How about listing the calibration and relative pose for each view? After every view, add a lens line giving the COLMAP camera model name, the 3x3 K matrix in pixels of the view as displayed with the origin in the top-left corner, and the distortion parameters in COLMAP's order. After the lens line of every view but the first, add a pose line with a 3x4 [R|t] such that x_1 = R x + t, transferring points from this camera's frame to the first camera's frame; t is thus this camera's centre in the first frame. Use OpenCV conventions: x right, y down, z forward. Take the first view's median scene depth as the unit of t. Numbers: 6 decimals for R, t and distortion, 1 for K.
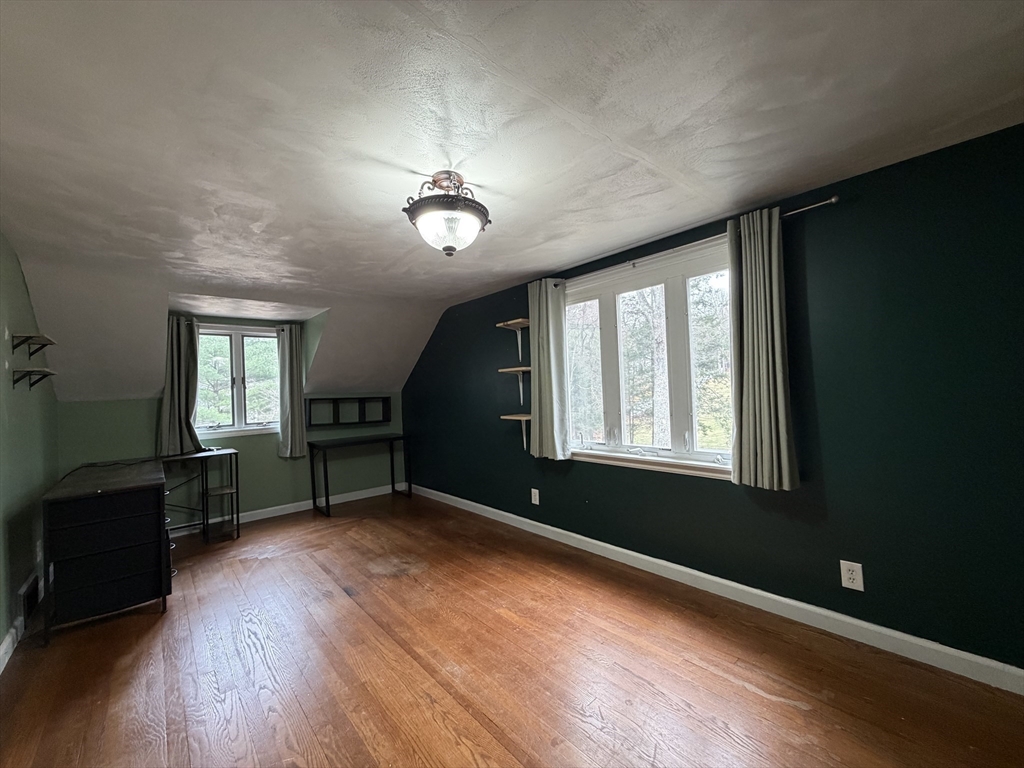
lens RADIAL K [[408.1, 0, 507.9], [0, 408.1, 386.9], [0, 0, 1]] dist [-0.000438, 0.000620]
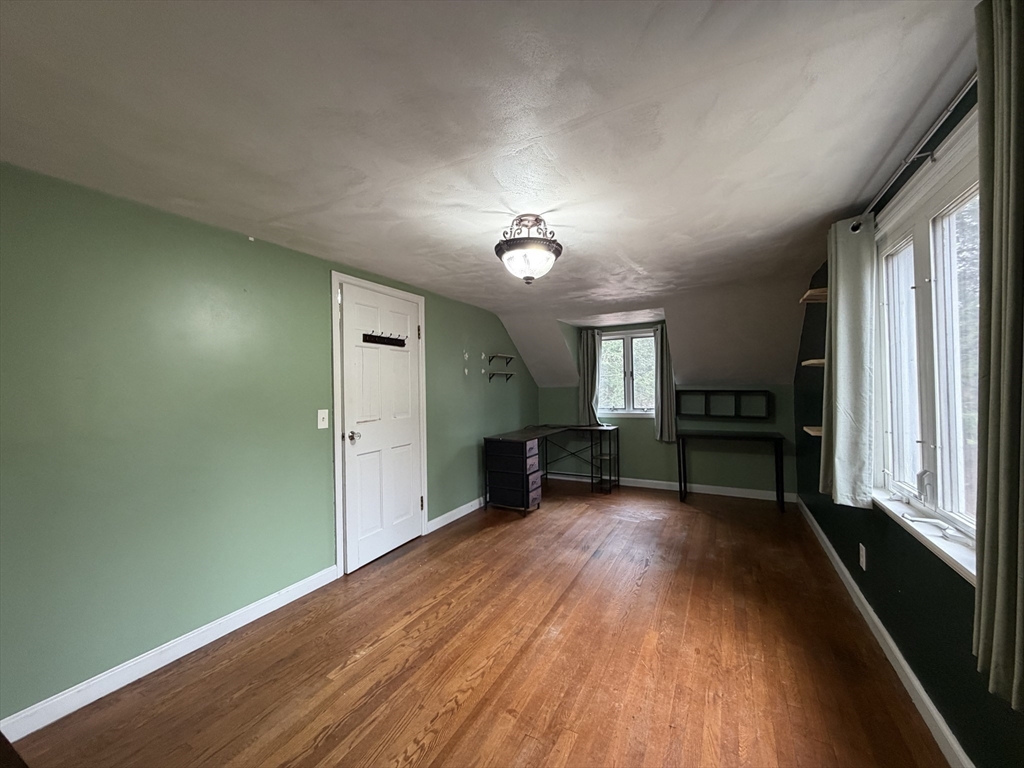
lens RADIAL K [[408.1, 0, 509.1], [0, 408.1, 384.1], [0, 0, 1]] dist [-0.000438, 0.000620]
pose [[0.345286, 0.025512, -0.938151, 0.437280], [0.011370, 0.999443, 0.031364, -0.029616], [0.938429, -0.021496, 0.344804, 0.234115]]
